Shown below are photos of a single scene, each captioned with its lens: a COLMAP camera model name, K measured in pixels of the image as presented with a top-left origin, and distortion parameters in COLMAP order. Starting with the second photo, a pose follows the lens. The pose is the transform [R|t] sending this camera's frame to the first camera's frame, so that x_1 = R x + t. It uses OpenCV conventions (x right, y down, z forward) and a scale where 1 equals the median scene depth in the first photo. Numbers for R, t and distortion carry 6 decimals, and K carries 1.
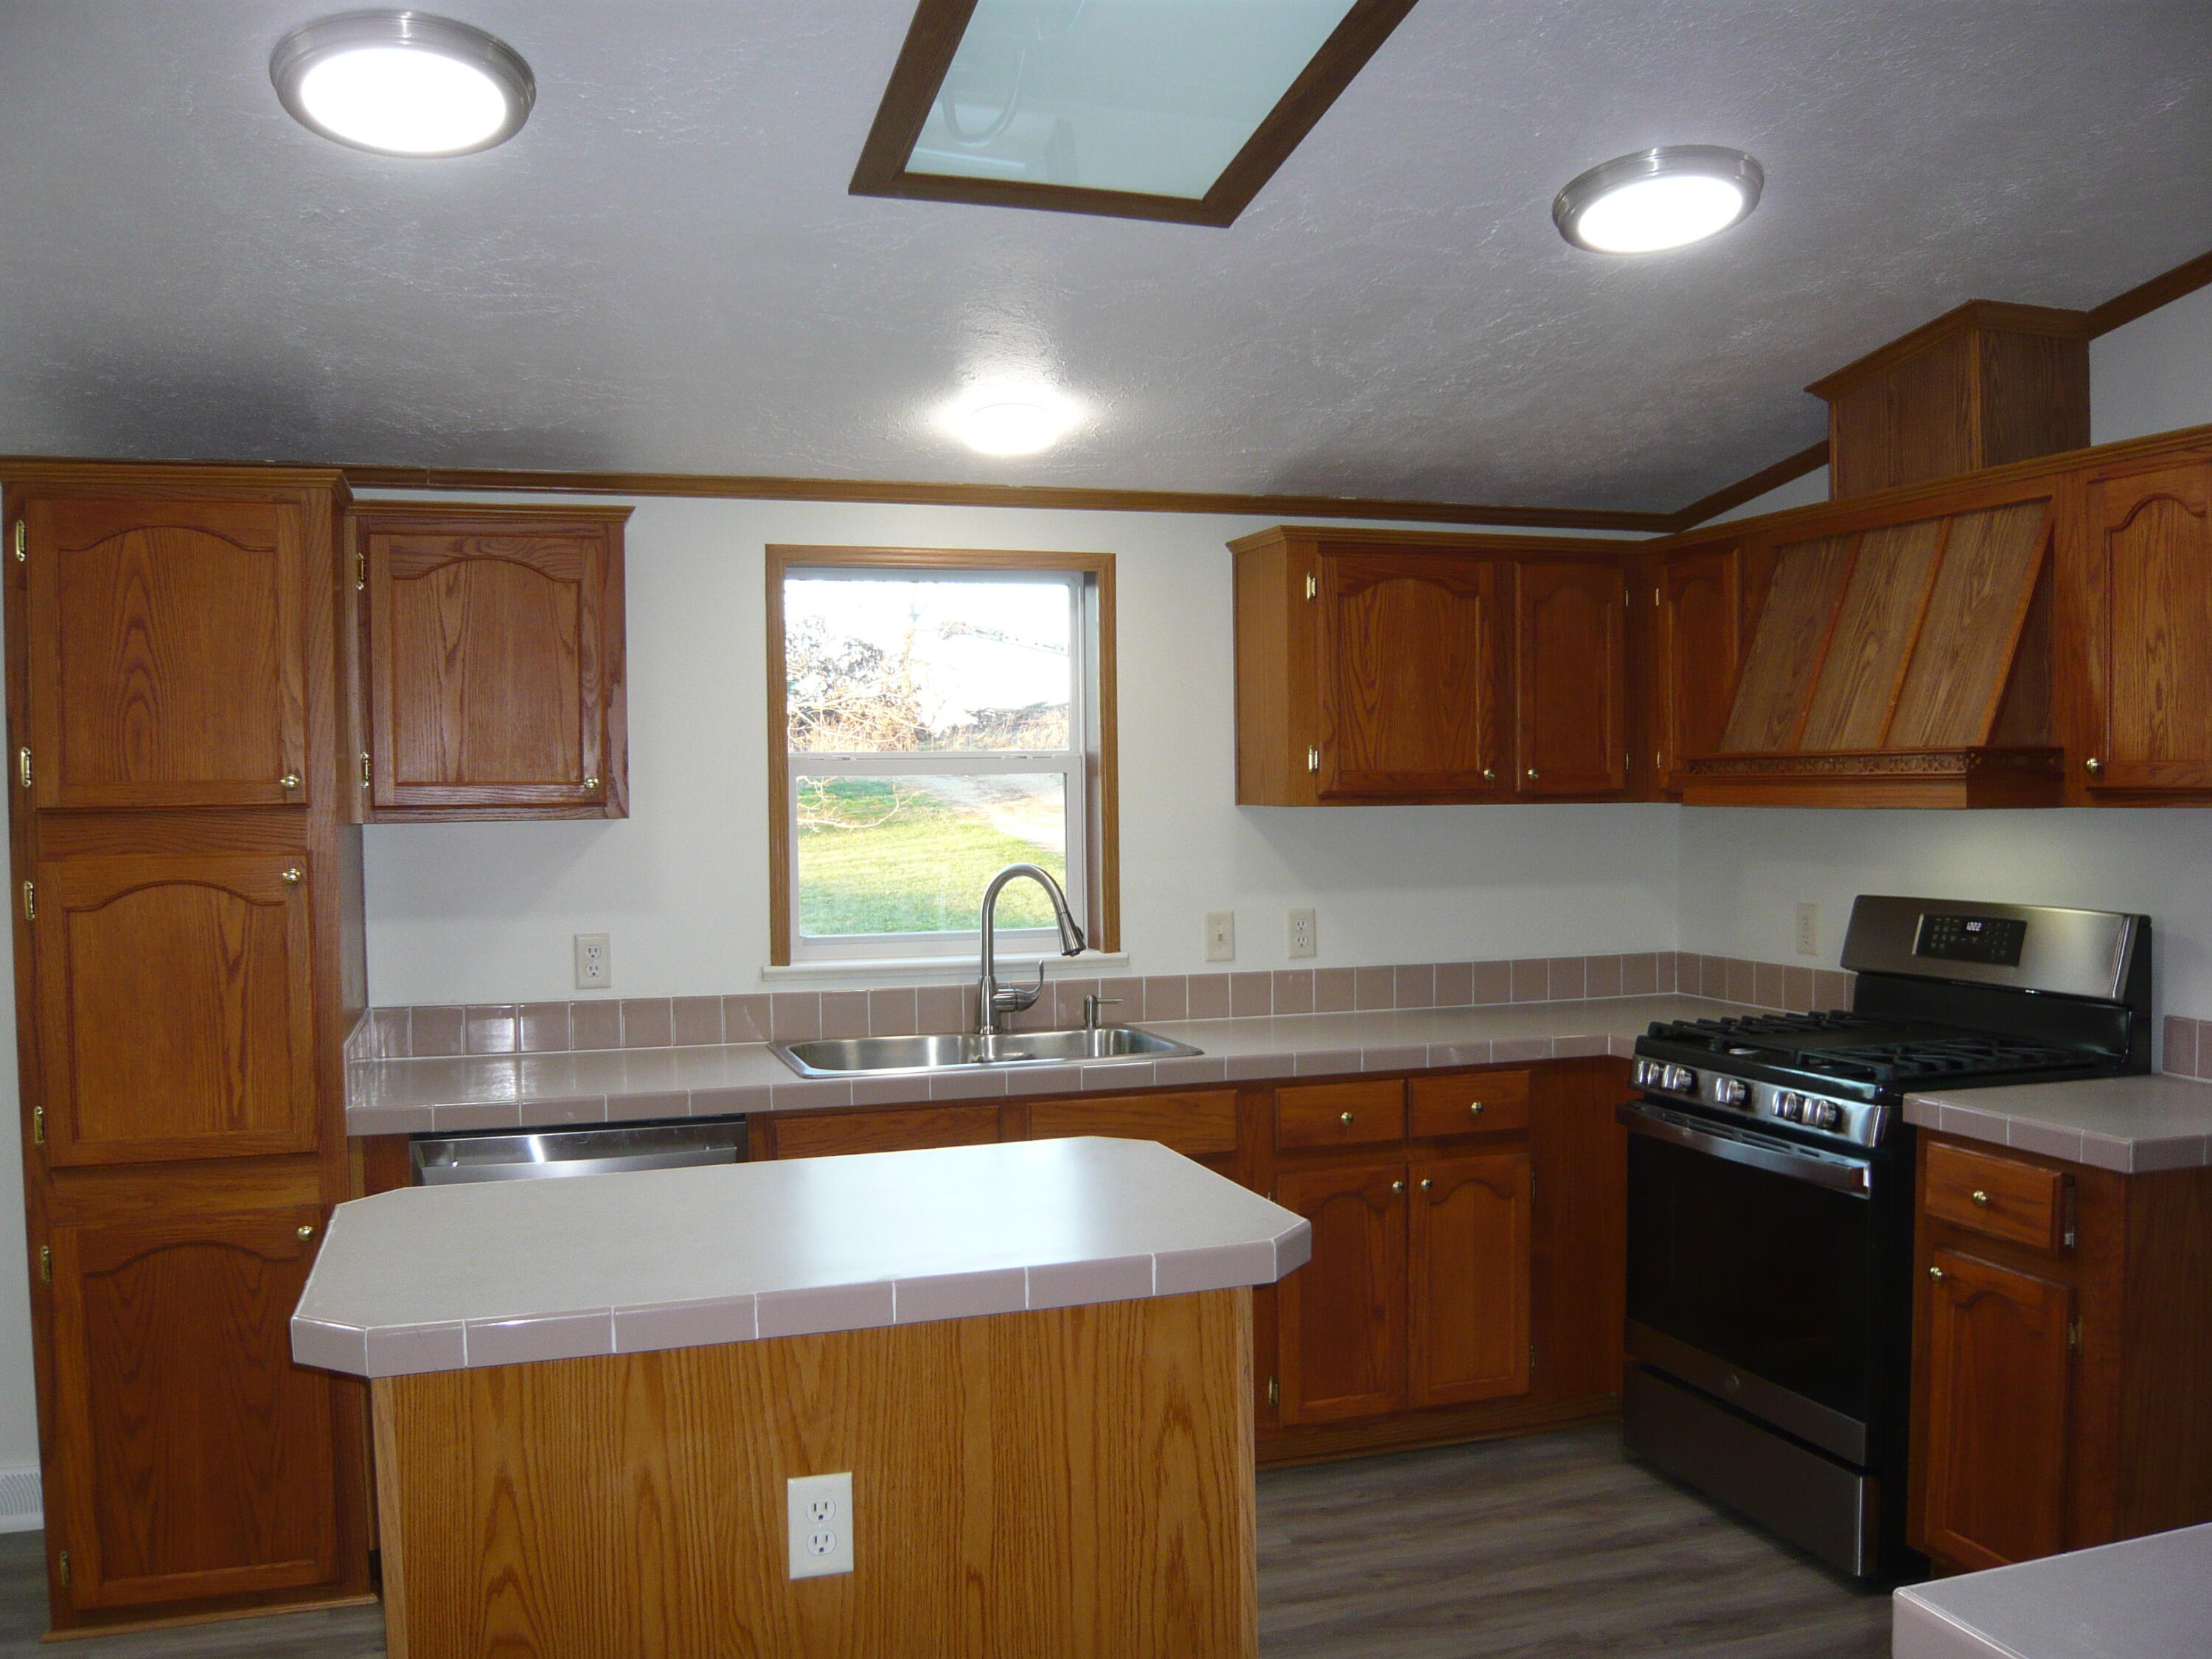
lens RADIAL K [[1760.9, 0, 1106.0], [0, 1760.9, 829.5], [0, 0, 1]] dist [-0.085903, 0.014594]
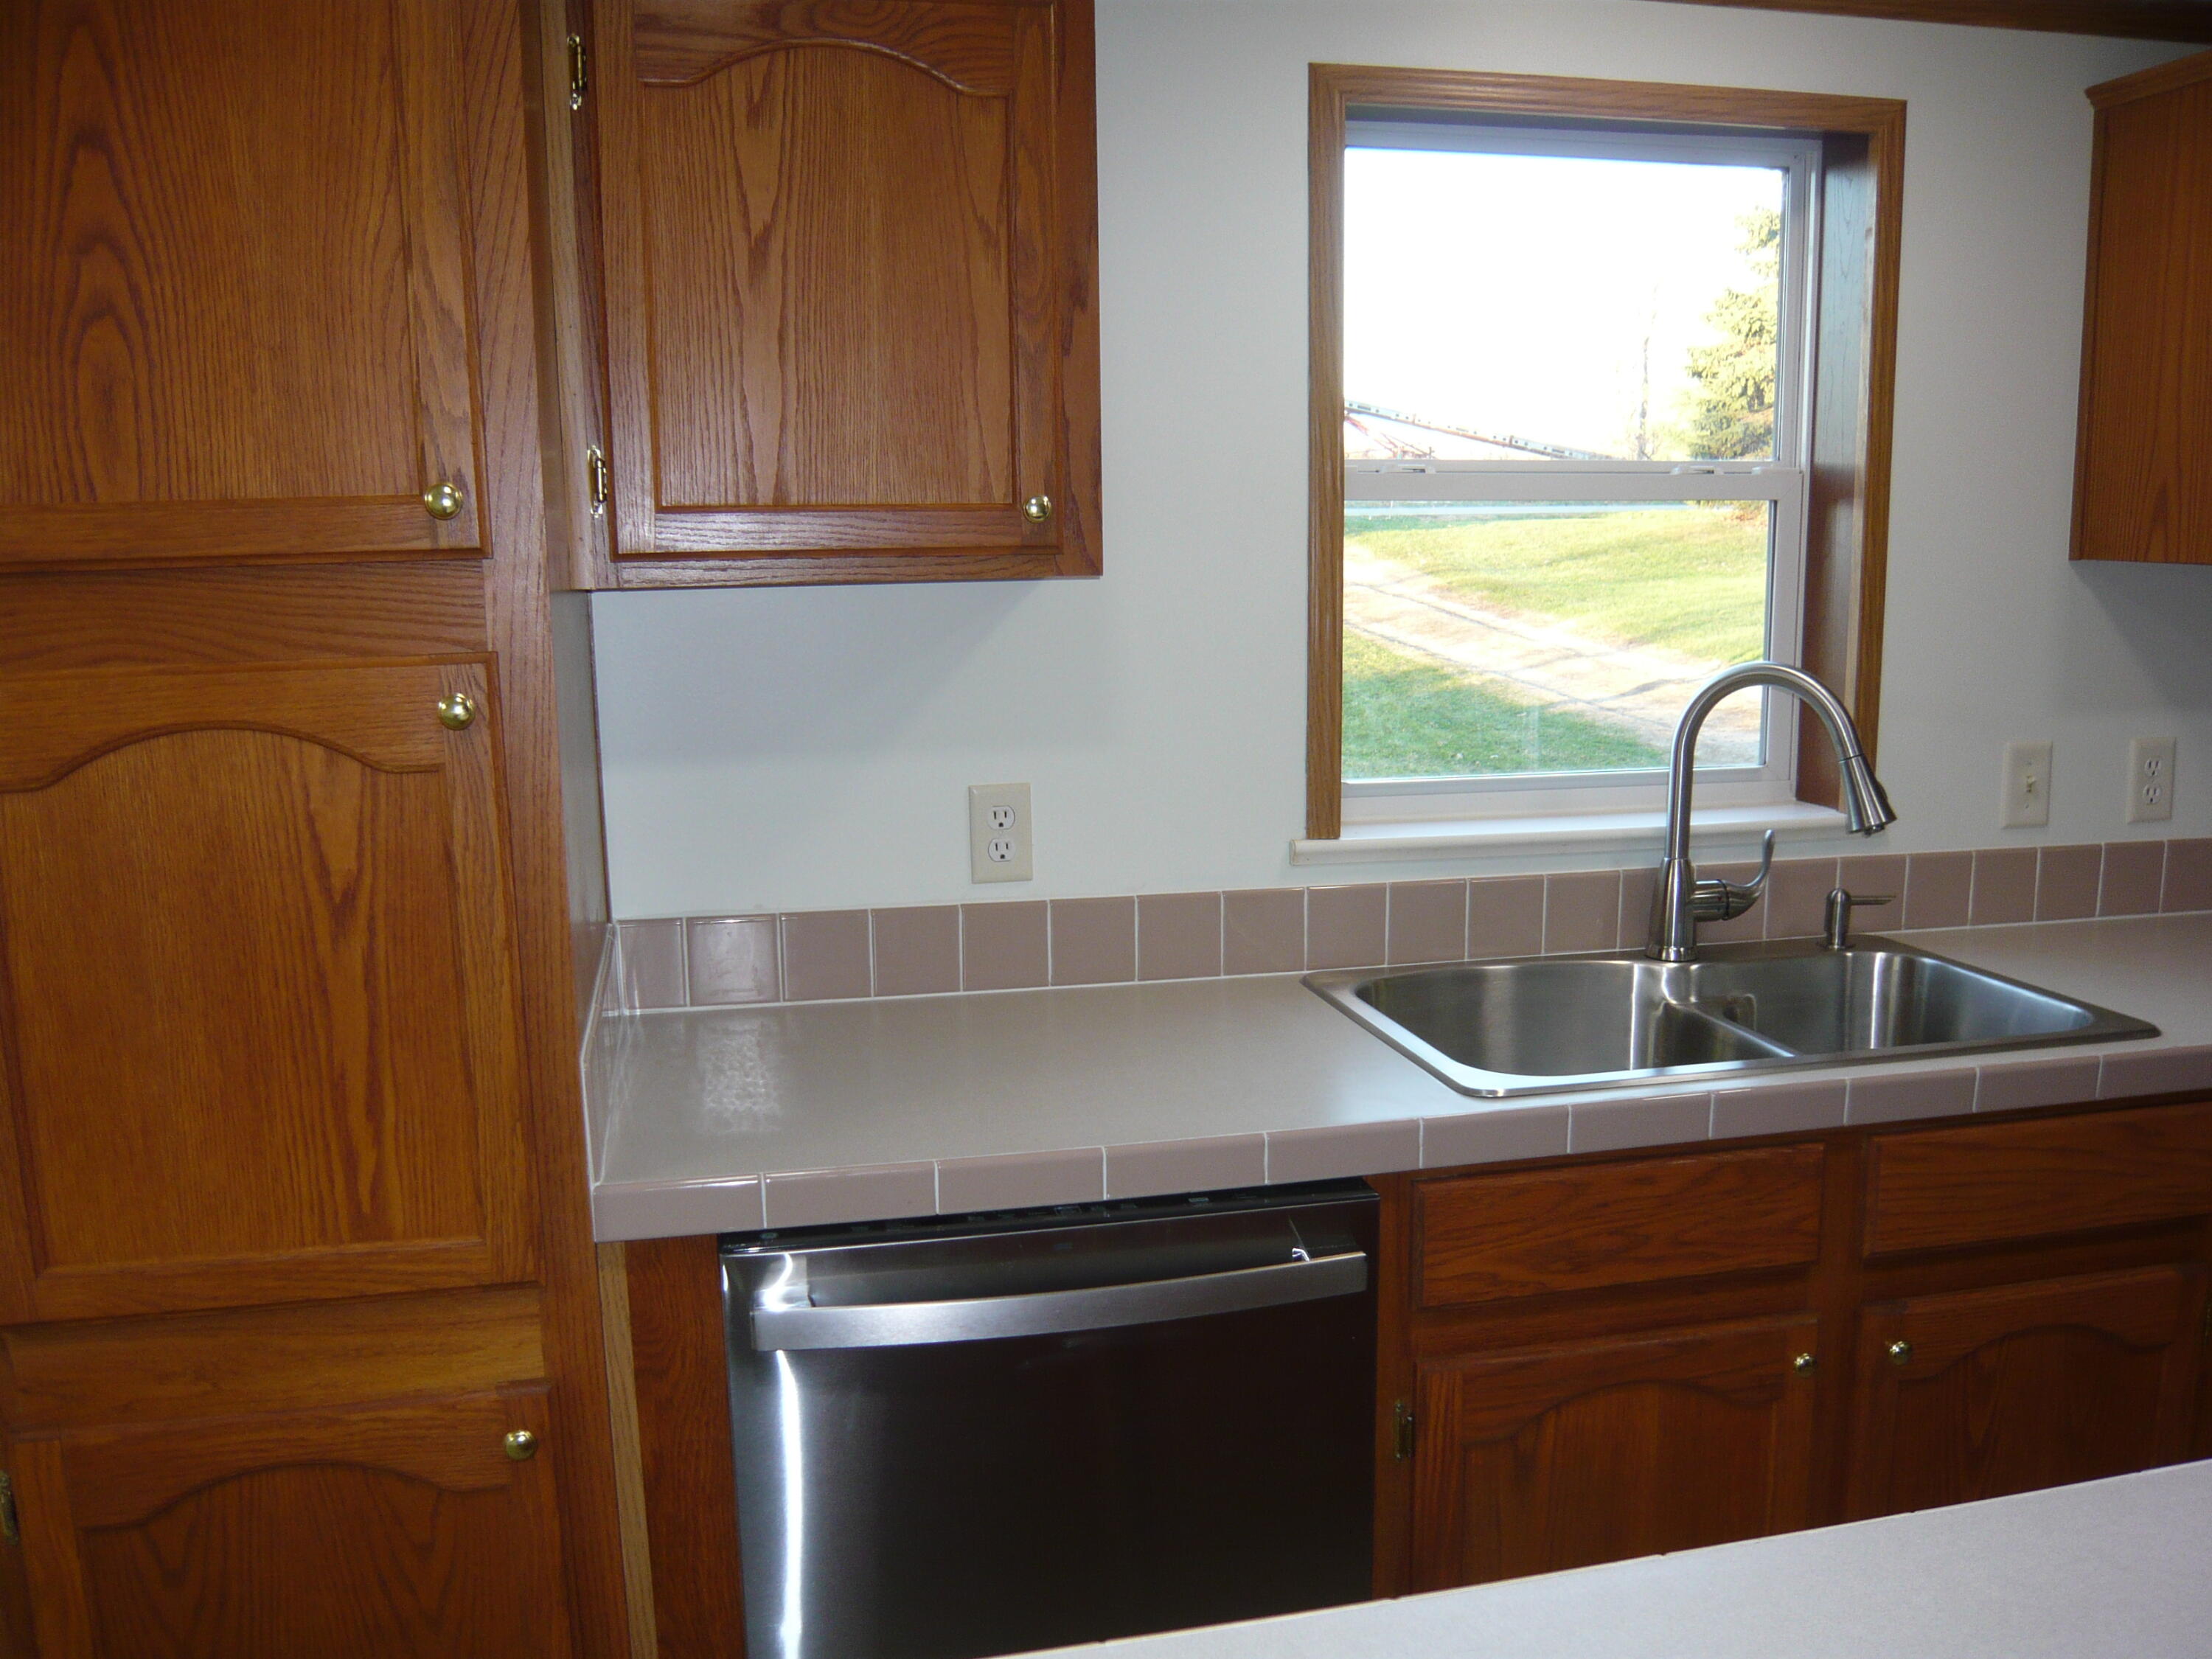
lens RADIAL K [[1760.9, 0, 1106.0], [0, 1760.9, 829.5], [0, 0, 1]] dist [-0.085903, 0.014594]
pose [[0.994623, 0.018110, -0.101962, -0.226680], [-0.003239, 0.989548, 0.144165, -0.007498], [0.103507, -0.143060, 0.984287, 0.502414]]
